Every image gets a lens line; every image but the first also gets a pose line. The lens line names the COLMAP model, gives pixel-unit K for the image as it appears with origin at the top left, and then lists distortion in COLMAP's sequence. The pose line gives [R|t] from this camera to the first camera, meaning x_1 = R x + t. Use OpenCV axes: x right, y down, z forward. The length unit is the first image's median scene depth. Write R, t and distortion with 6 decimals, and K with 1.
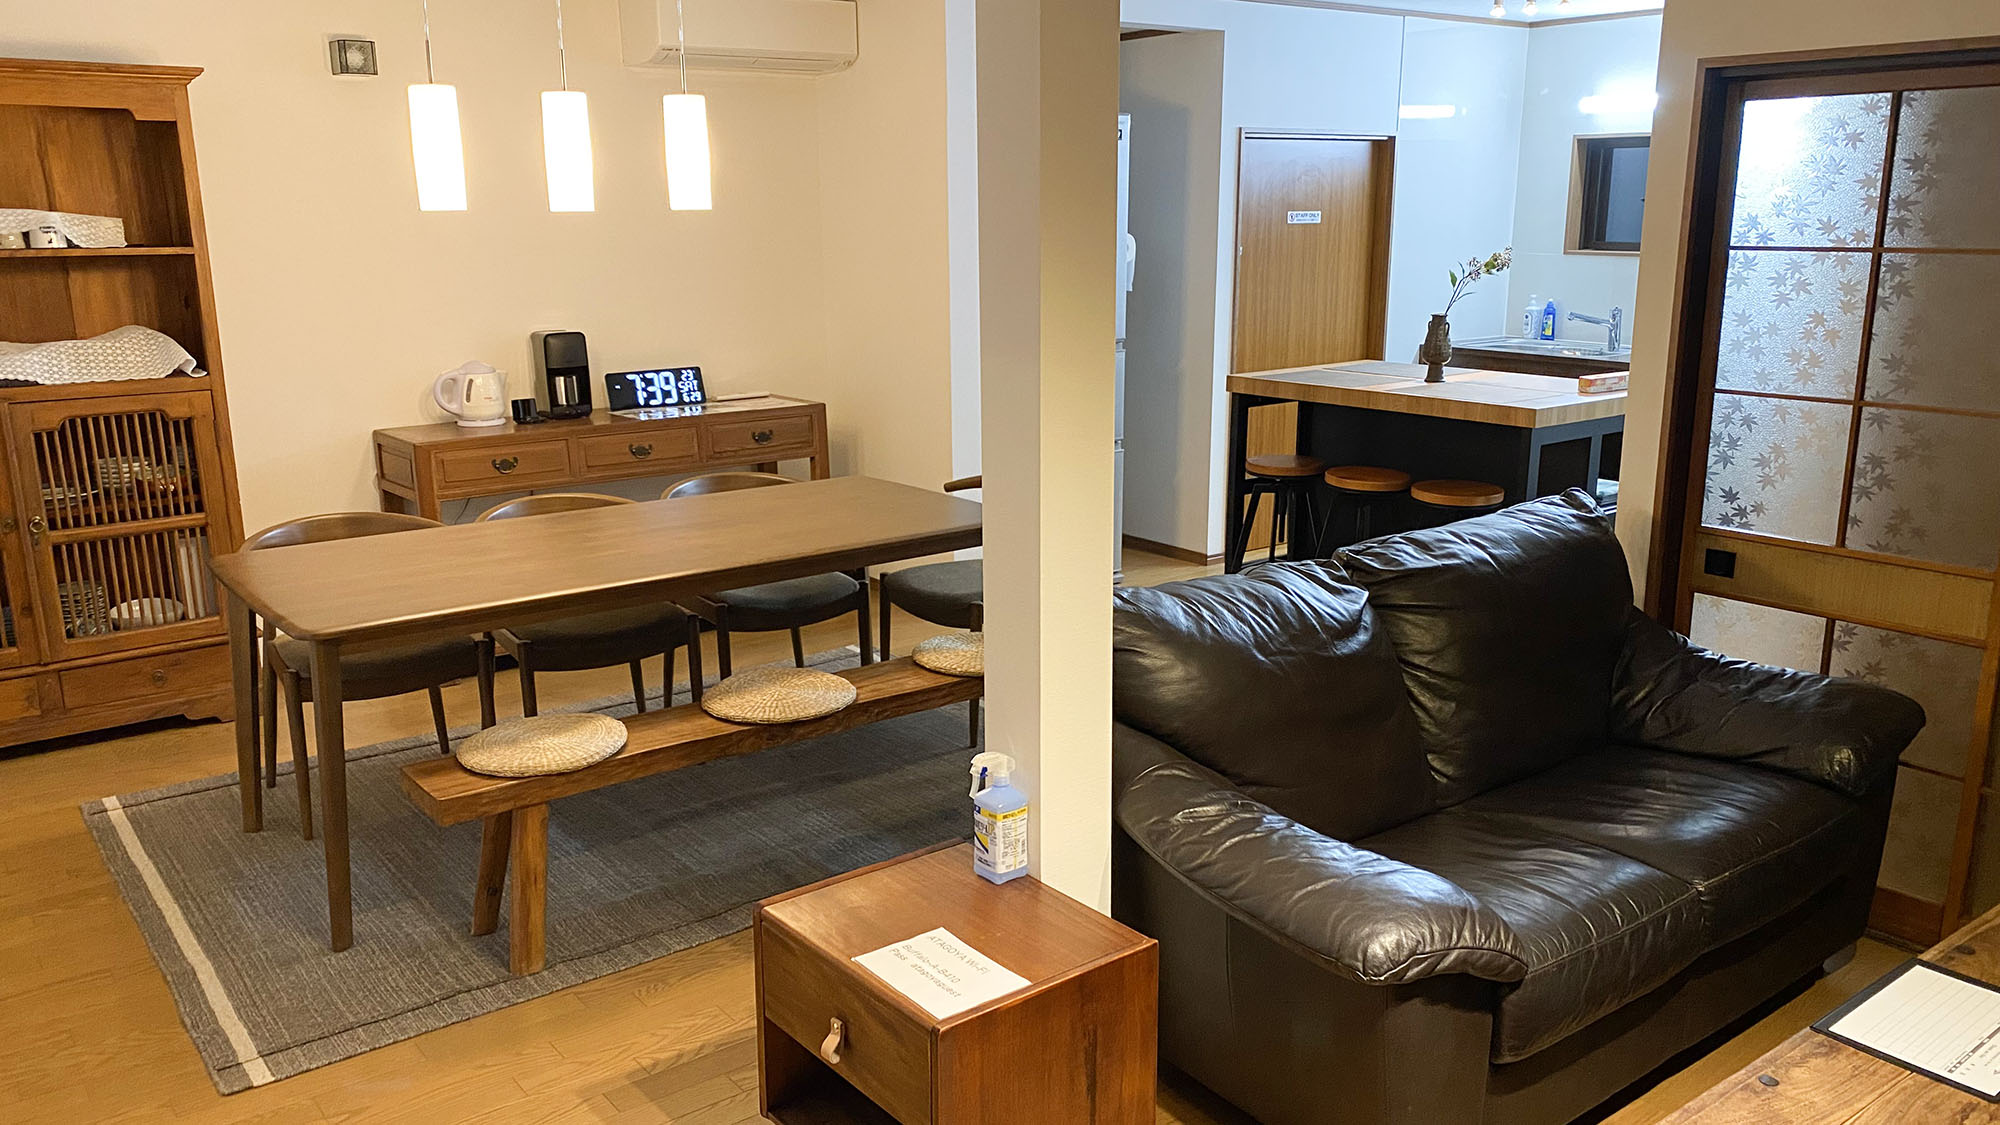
lens RADIAL K [[1535.7, 0, 1001.6], [0, 1535.7, 597.1], [0, 0, 1]] dist [0.027257, -0.006741]
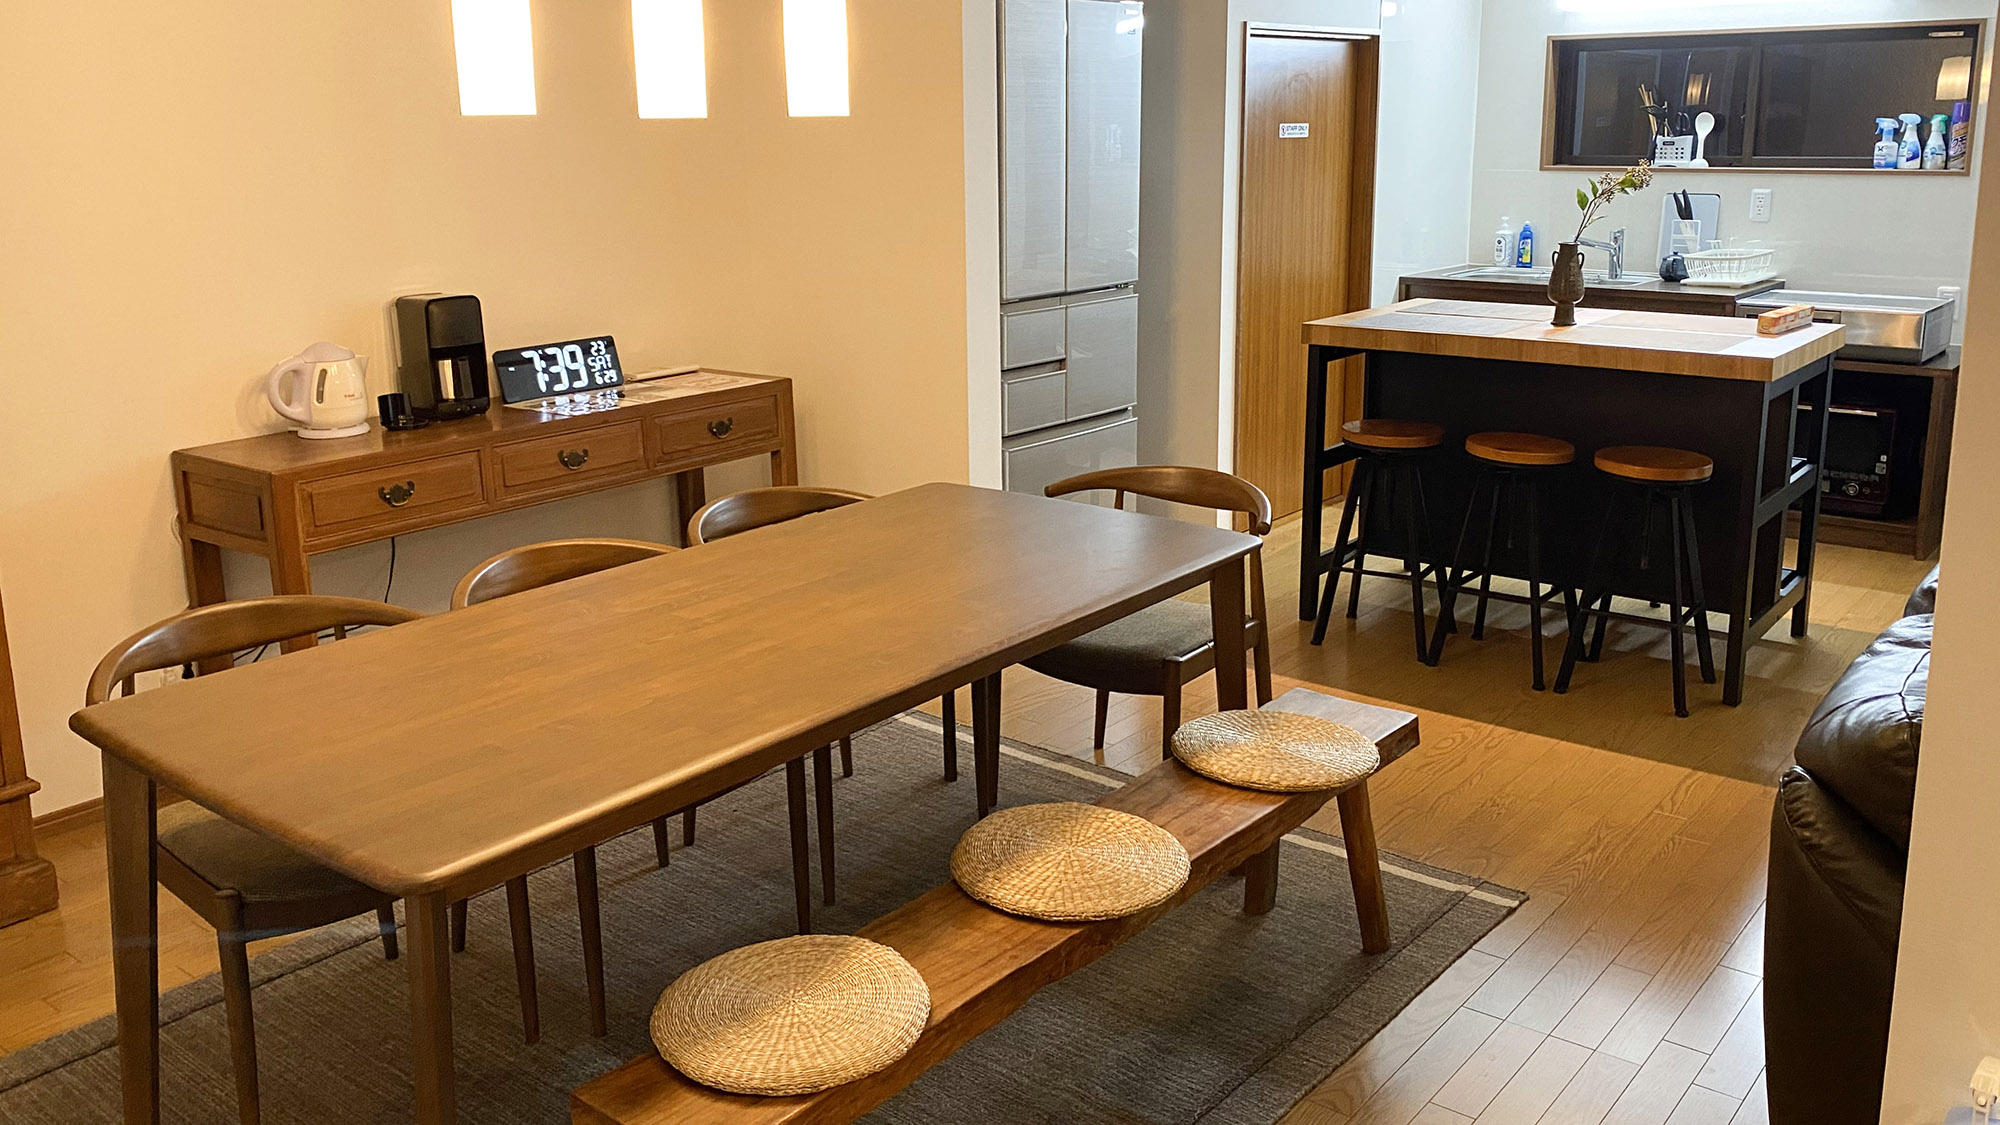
lens RADIAL K [[1635.5, 0, 998.2], [0, 1635.5, 483.7], [0, 0, 1]] dist [0.010281, 0.005052]
pose [[0.973500, -0.055038, 0.221963, -0.198973], [0.062833, 0.997625, -0.028206, -0.047235], [-0.219884, 0.041405, 0.974647, 0.209683]]
